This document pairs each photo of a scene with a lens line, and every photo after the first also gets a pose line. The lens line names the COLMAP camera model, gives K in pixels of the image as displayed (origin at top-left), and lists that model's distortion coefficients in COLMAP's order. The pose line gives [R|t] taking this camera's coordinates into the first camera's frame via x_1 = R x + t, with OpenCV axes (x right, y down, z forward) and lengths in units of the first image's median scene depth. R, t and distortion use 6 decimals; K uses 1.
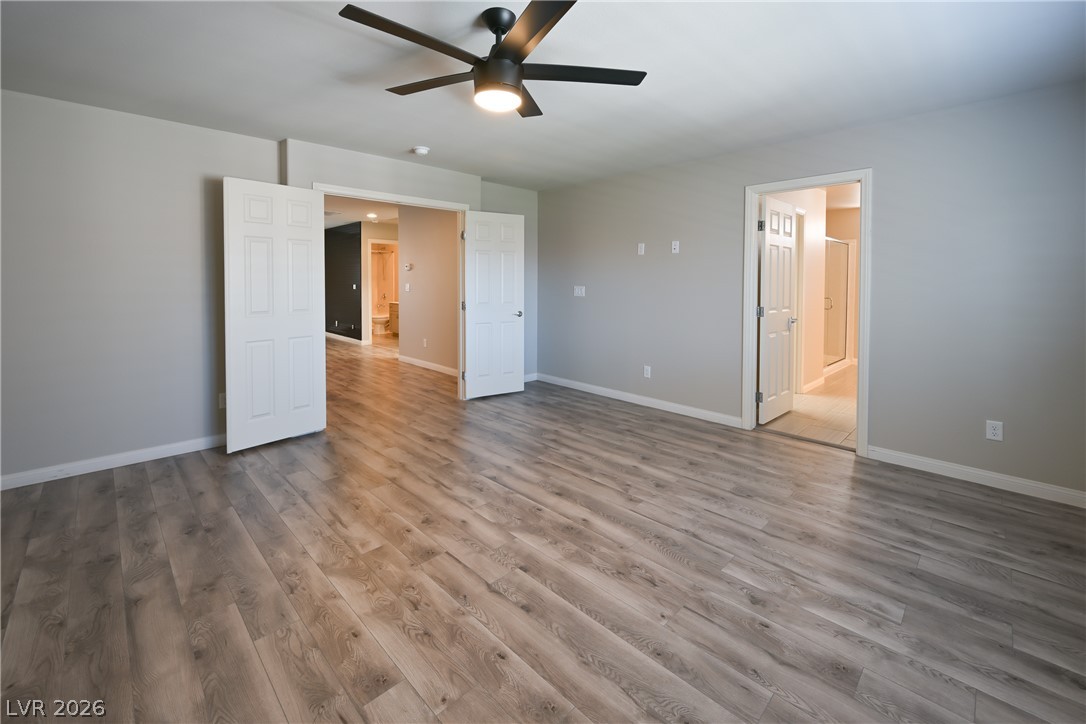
lens RADIAL K [[436.9, 0, 549.3], [0, 436.9, 357.3], [0, 0, 1]] dist [-0.000788, 0.000094]
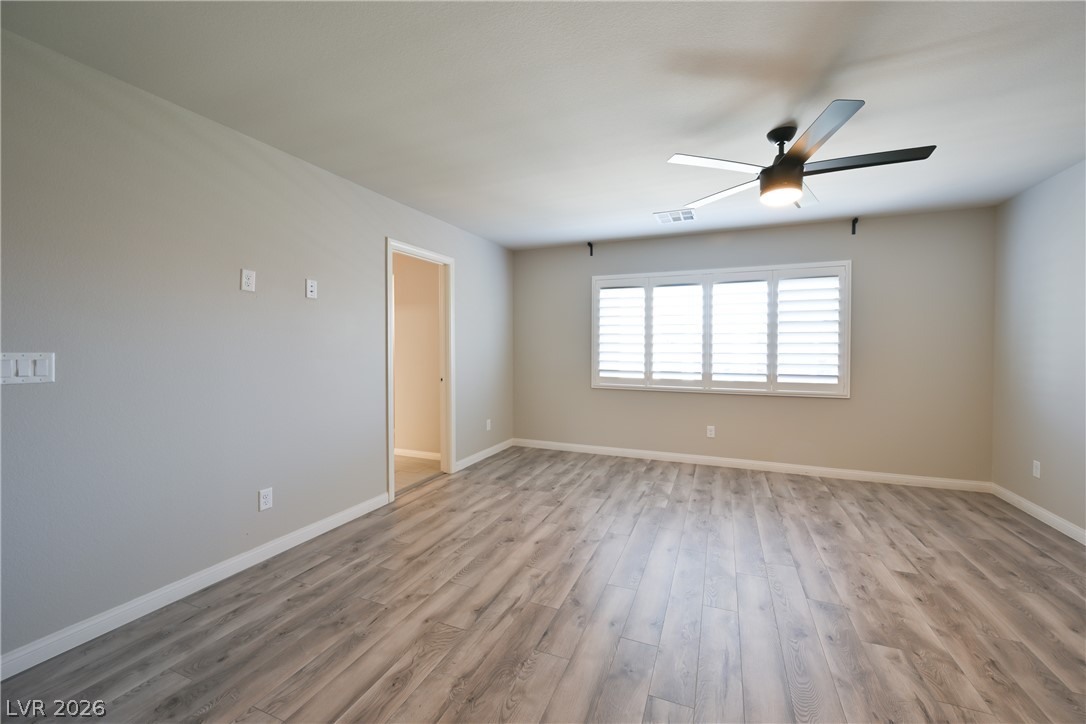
lens RADIAL K [[436.9, 0, 549.3], [0, 436.9, 357.3], [0, 0, 1]] dist [-0.000788, 0.000094]
pose [[-0.385230, -0.027466, 0.922412, -0.998356], [0.155980, 0.983237, 0.094420, -0.325611], [-0.909543, 0.180251, -0.374489, 1.961338]]
